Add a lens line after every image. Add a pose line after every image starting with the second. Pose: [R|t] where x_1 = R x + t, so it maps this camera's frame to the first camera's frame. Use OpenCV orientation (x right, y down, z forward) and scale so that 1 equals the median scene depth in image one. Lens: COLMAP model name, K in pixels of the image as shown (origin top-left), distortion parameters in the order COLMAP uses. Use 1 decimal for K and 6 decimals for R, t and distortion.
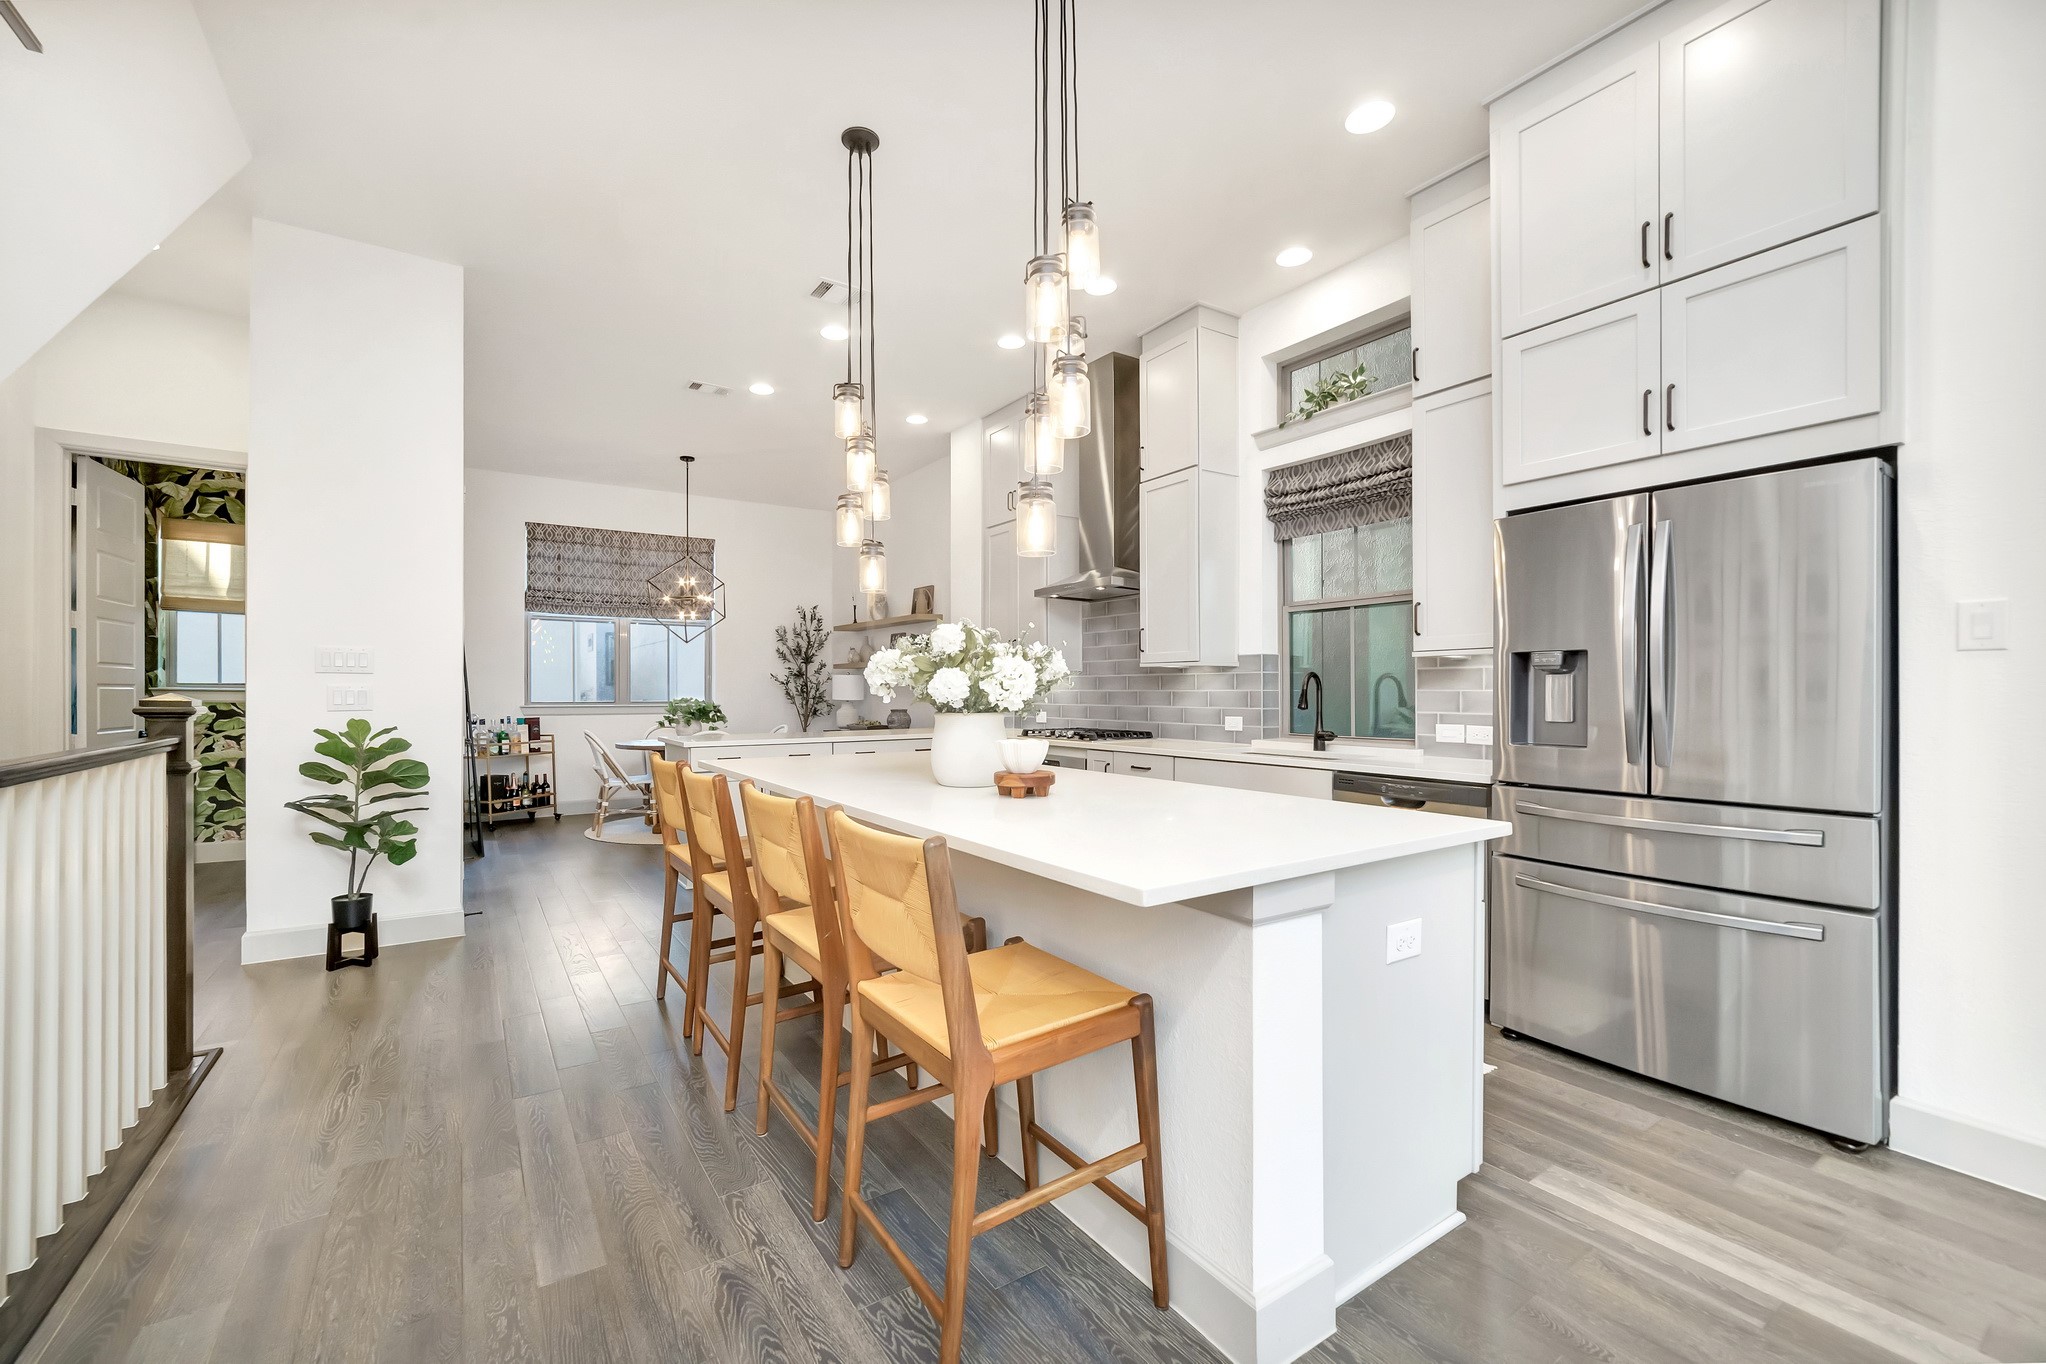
lens RADIAL K [[822.0, 0, 995.8], [0, 822.0, 683.2], [0, 0, 1]] dist [0.008247, 0.000183]
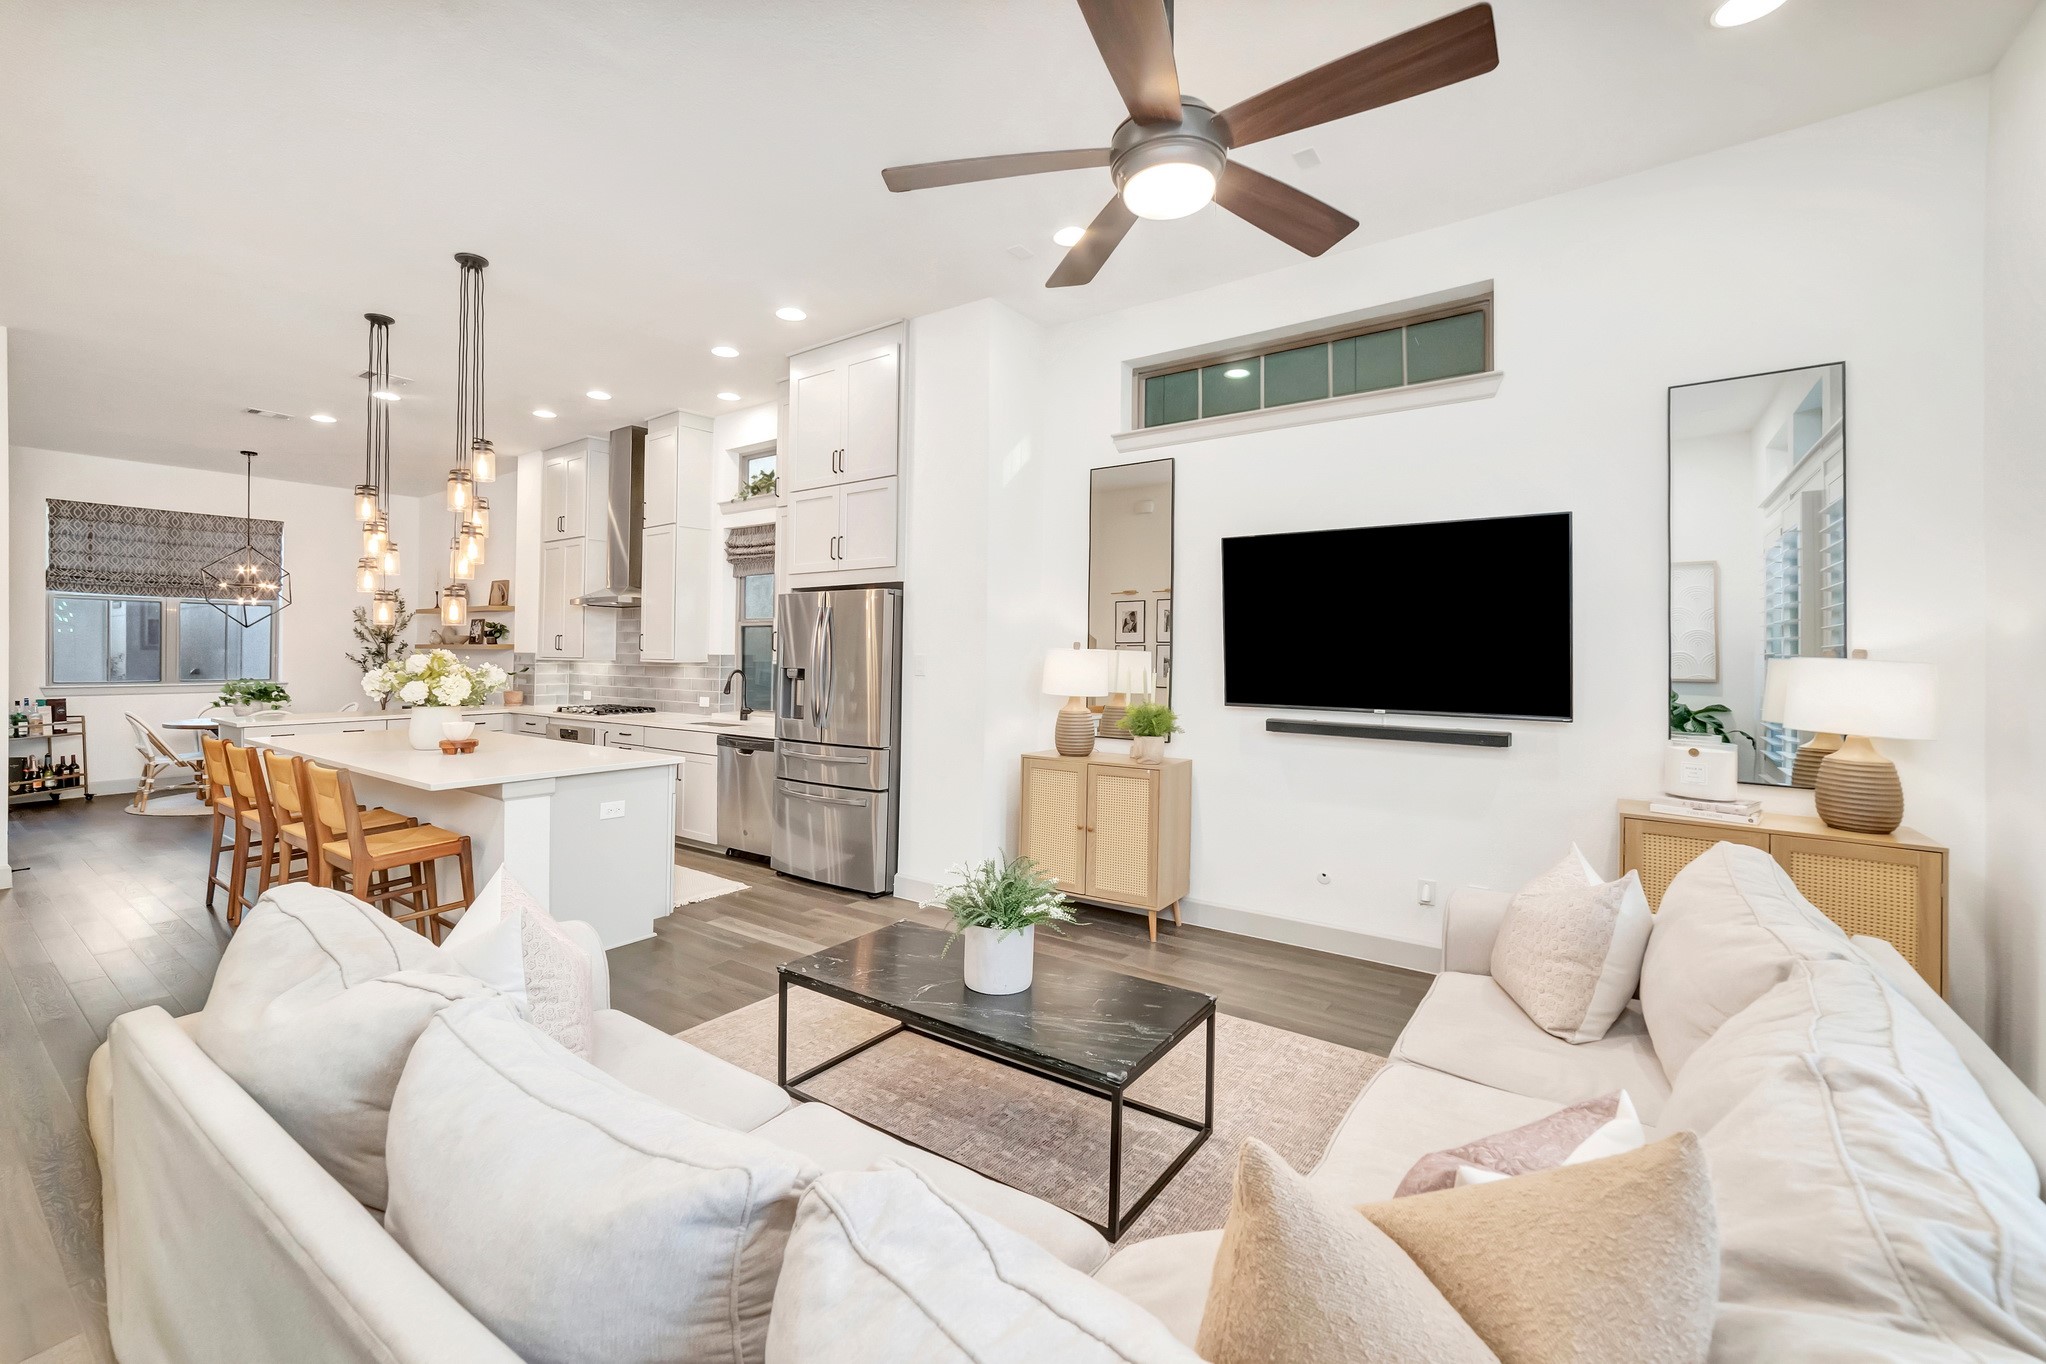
lens RADIAL K [[860.1, 0, 988.4], [0, 860.1, 644.0], [0, 0, 1]] dist [-0.000407, 0.000094]
pose [[0.942705, 0.007089, 0.333553, 0.200818], [-0.007919, 0.999968, 0.001130, -0.045746], [-0.333535, -0.003707, 0.942731, -0.468110]]
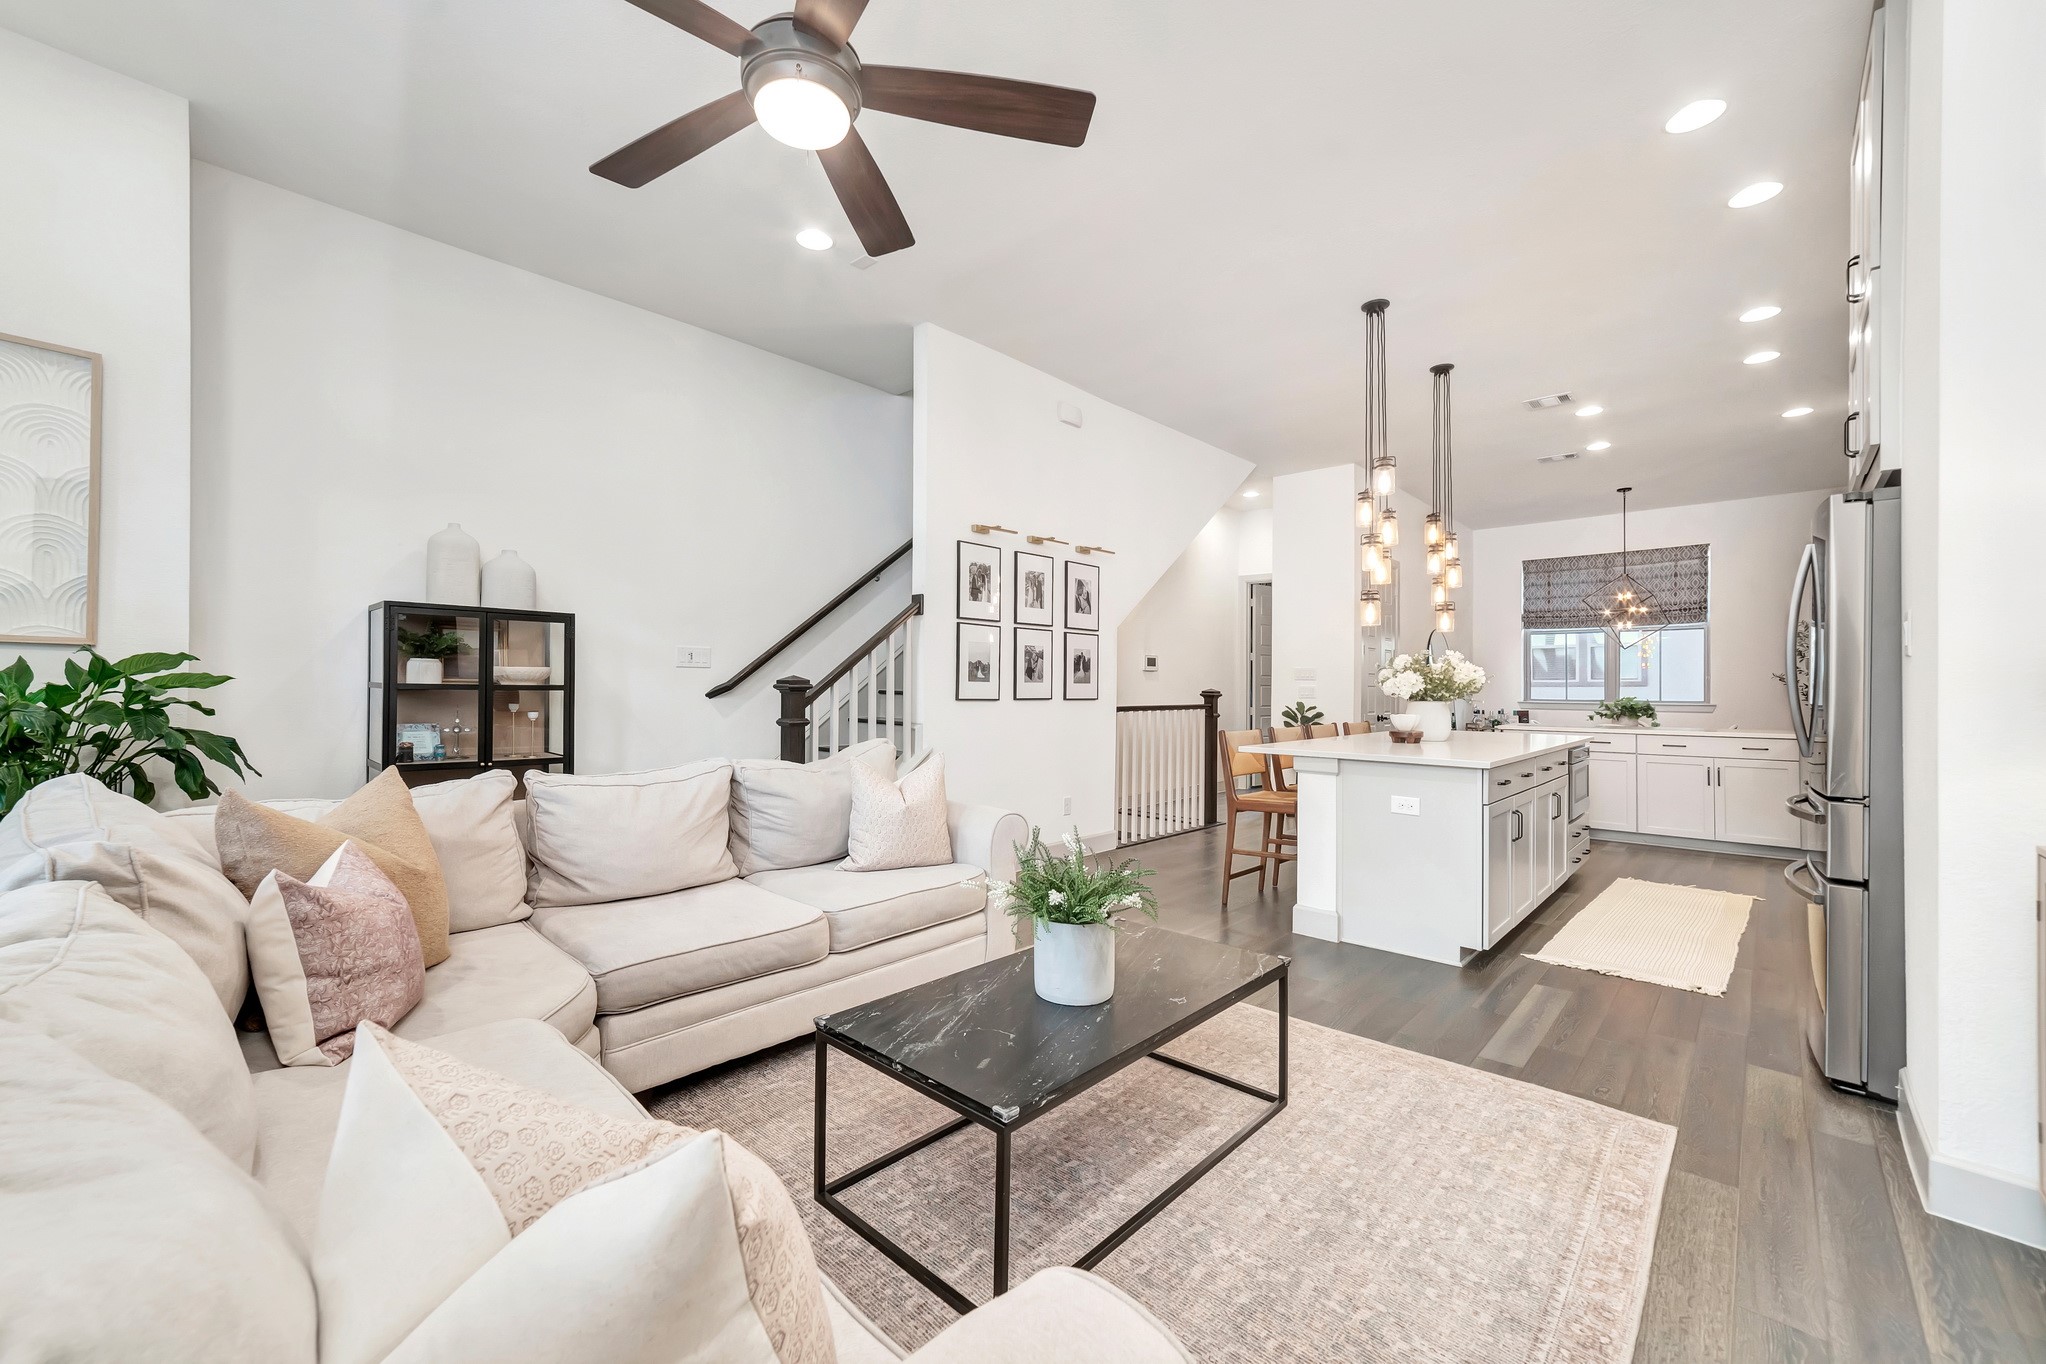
lens RADIAL K [[822.0, 0, 995.8], [0, 822.0, 683.2], [0, 0, 1]] dist [0.008247, 0.000183]
pose [[0.230942, 0.000961, -0.972967, 0.703010], [0.002175, 0.999997, 0.001504, -0.006857], [0.972965, -0.002463, 0.230939, -0.160032]]
